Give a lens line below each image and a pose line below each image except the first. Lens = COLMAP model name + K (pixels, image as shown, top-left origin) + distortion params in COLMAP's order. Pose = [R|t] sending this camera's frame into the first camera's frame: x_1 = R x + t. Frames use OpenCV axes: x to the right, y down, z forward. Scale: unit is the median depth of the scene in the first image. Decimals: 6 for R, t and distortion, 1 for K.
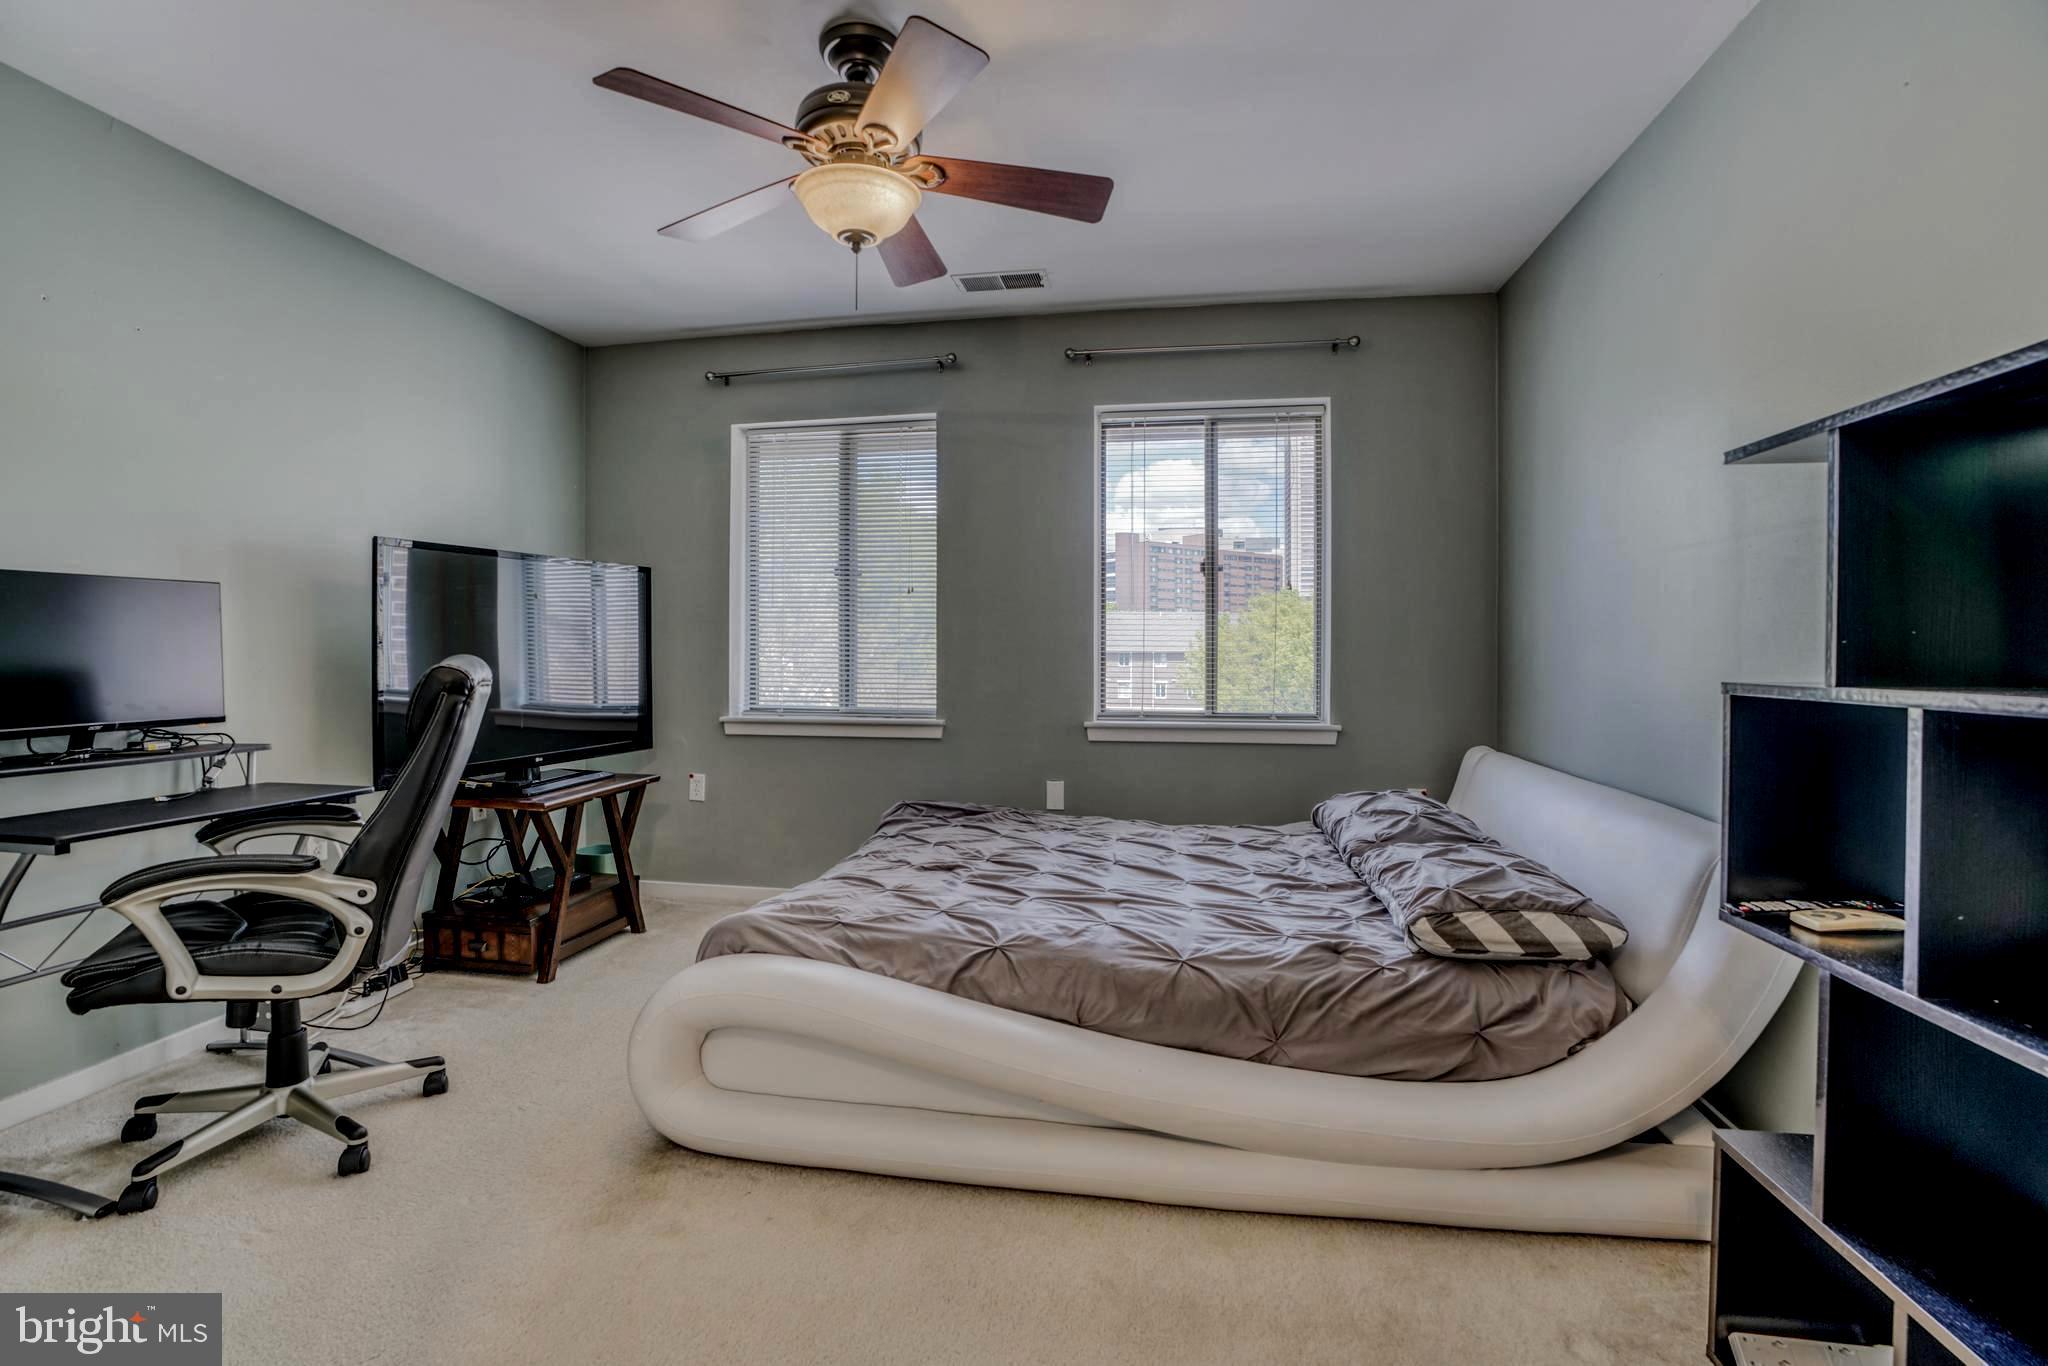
lens RADIAL K [[946.0, 0, 1005.6], [0, 946.0, 678.4], [0, 0, 1]] dist [-0.062900, 0.018663]
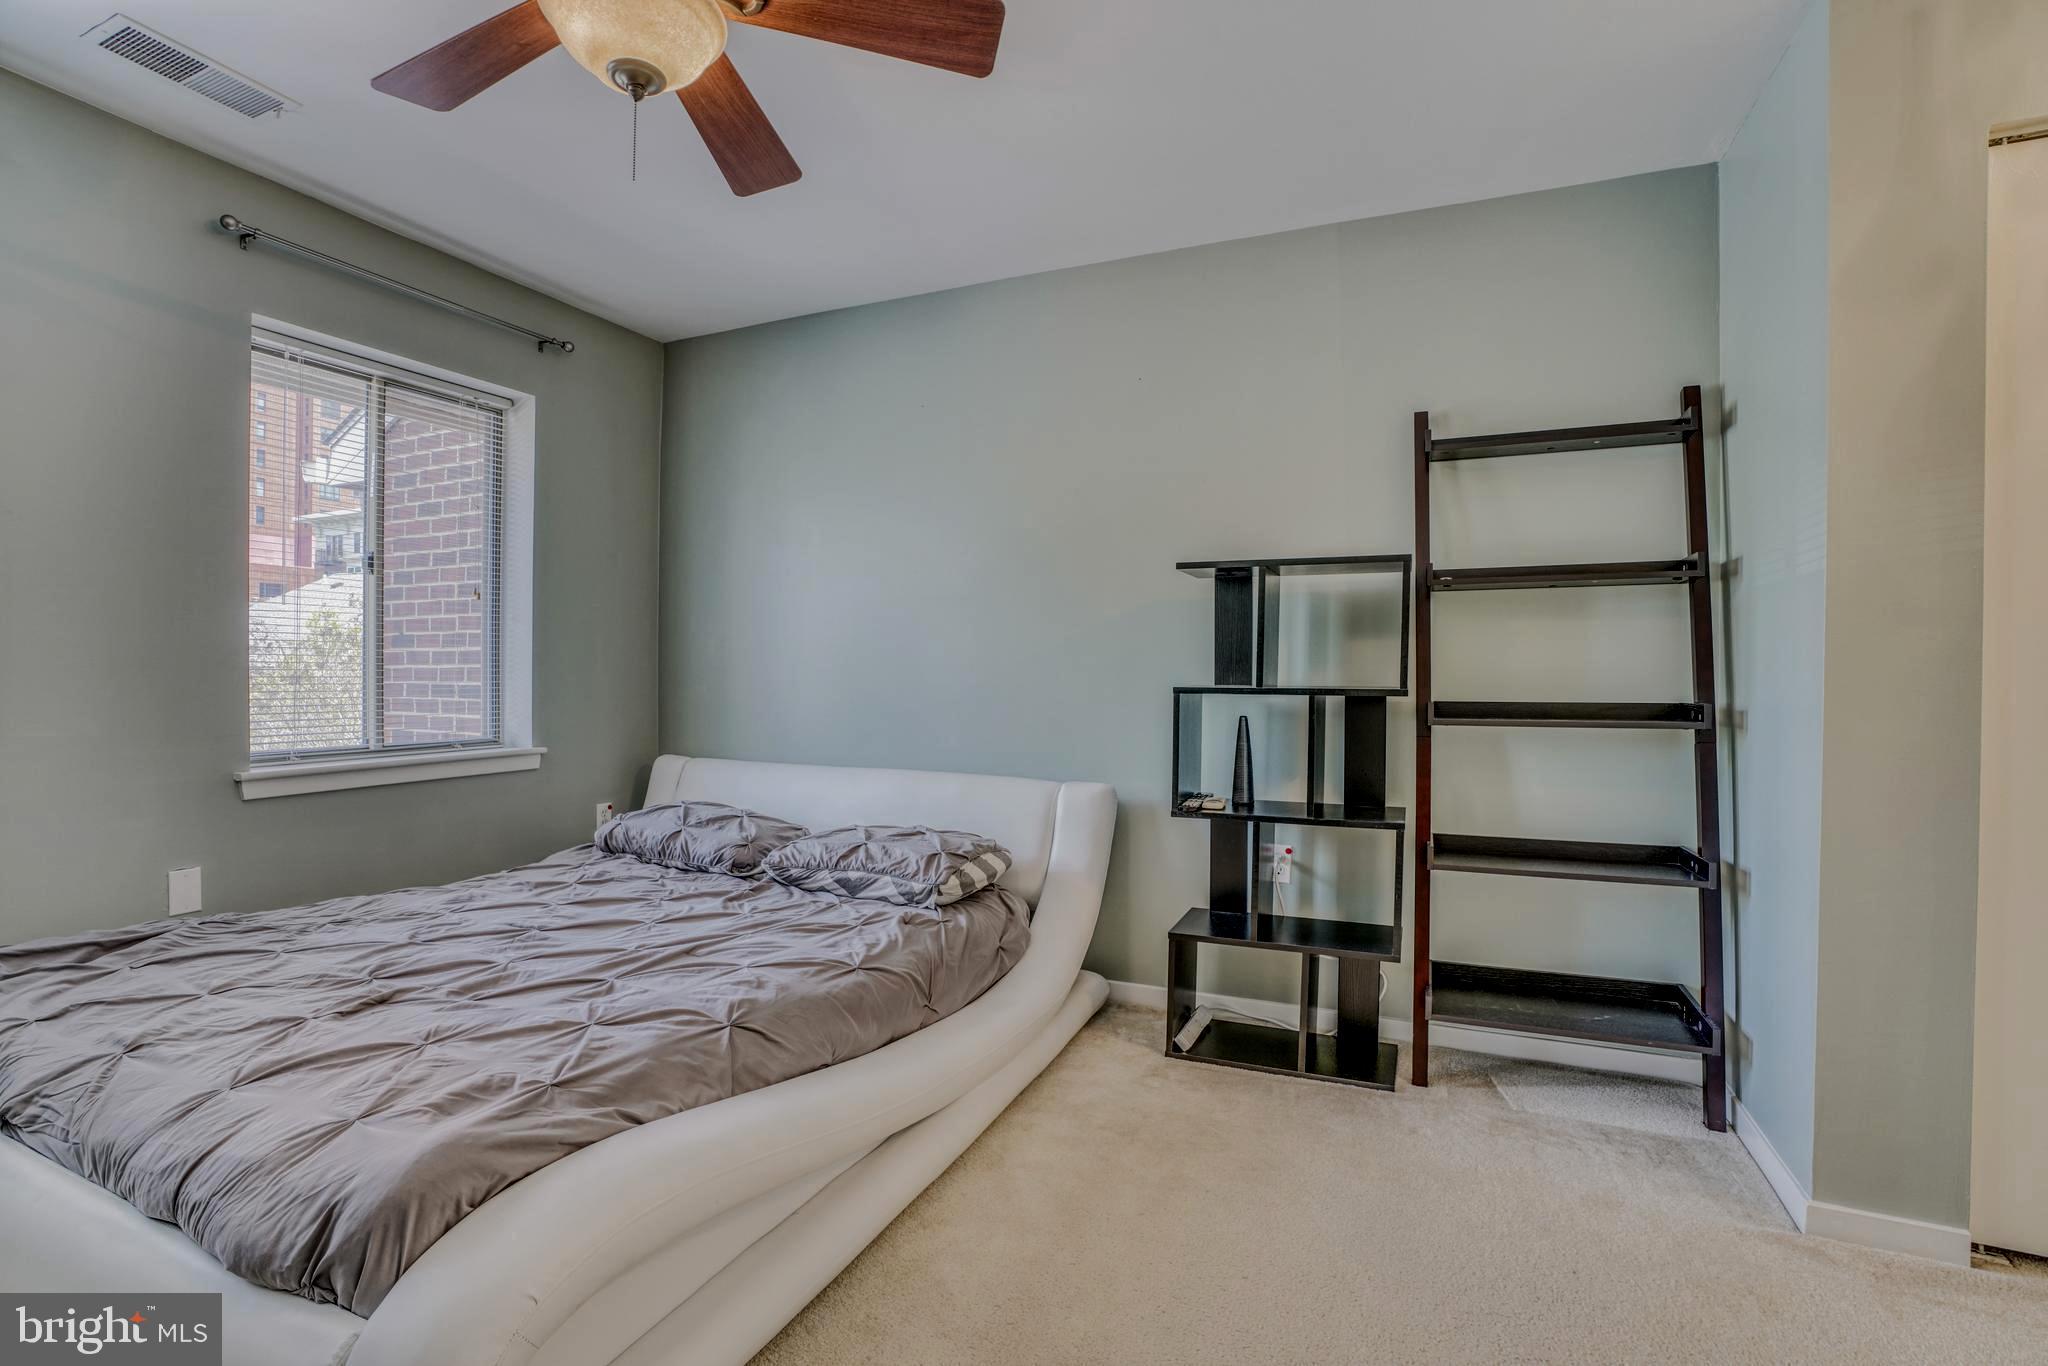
lens RADIAL K [[946.0, 0, 1005.1], [0, 946.0, 667.0], [0, 0, 1]] dist [-0.062900, 0.018663]
pose [[0.244225, 0.005150, 0.969705, -0.713992], [0.025331, 0.999611, -0.011688, -0.012649], [-0.969388, 0.027418, 0.243999, 0.532824]]
